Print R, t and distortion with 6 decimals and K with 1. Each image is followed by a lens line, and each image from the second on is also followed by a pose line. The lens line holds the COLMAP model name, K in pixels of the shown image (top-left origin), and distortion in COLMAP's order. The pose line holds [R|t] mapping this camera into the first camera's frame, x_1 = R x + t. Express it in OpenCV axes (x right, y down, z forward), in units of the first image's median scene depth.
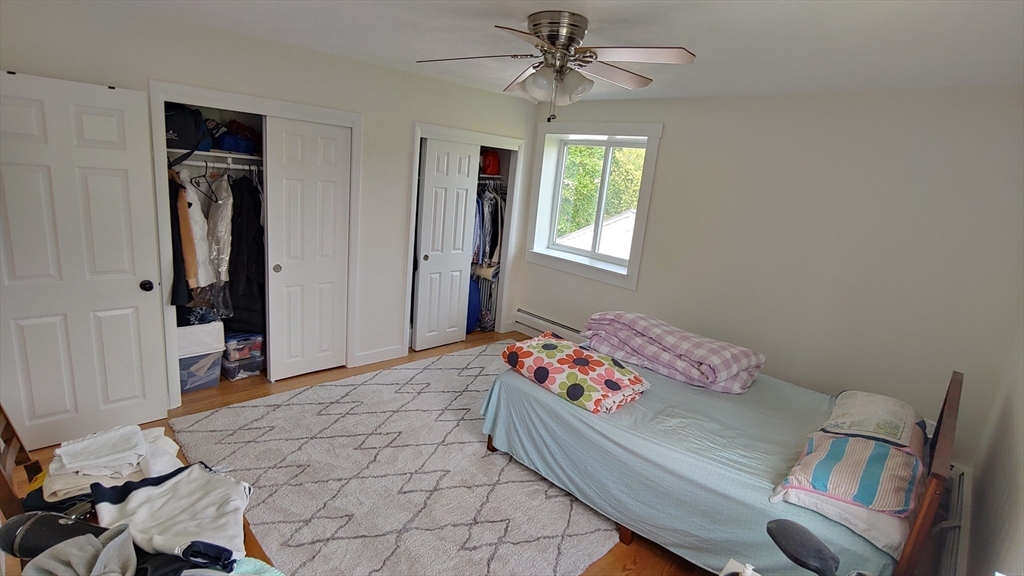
lens RADIAL K [[489.6, 0, 512.0], [0, 489.6, 288.0], [0, 0, 1]] dist [-0.022359, -0.000431]
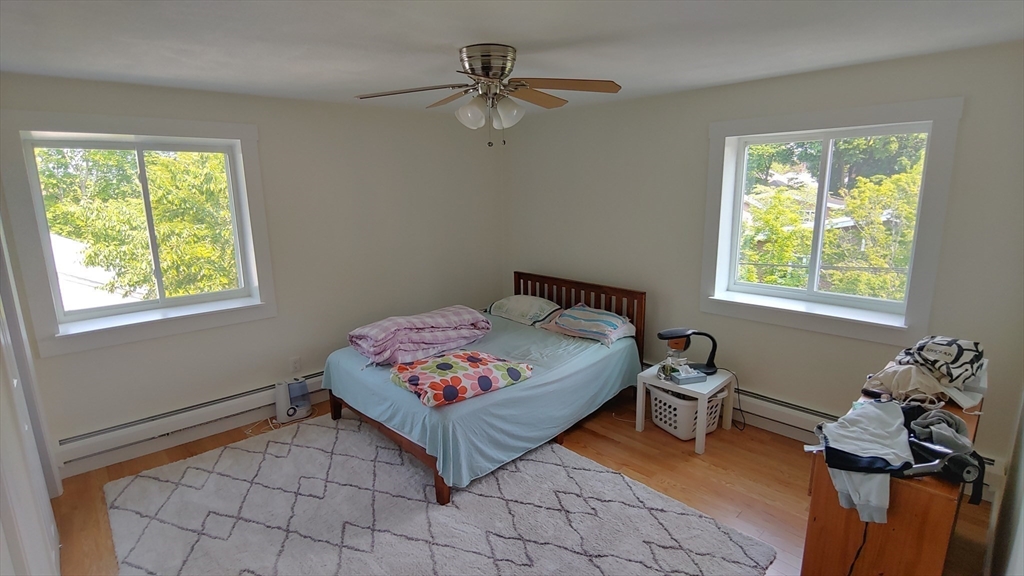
lens RADIAL K [[489.6, 0, 512.0], [0, 489.6, 288.0], [0, 0, 1]] dist [-0.022359, -0.000431]
pose [[0.030104, -0.301781, 0.952902, -0.886498], [0.243921, 0.926730, 0.285787, -0.302634], [-0.969328, 0.223829, 0.101509, 0.791379]]
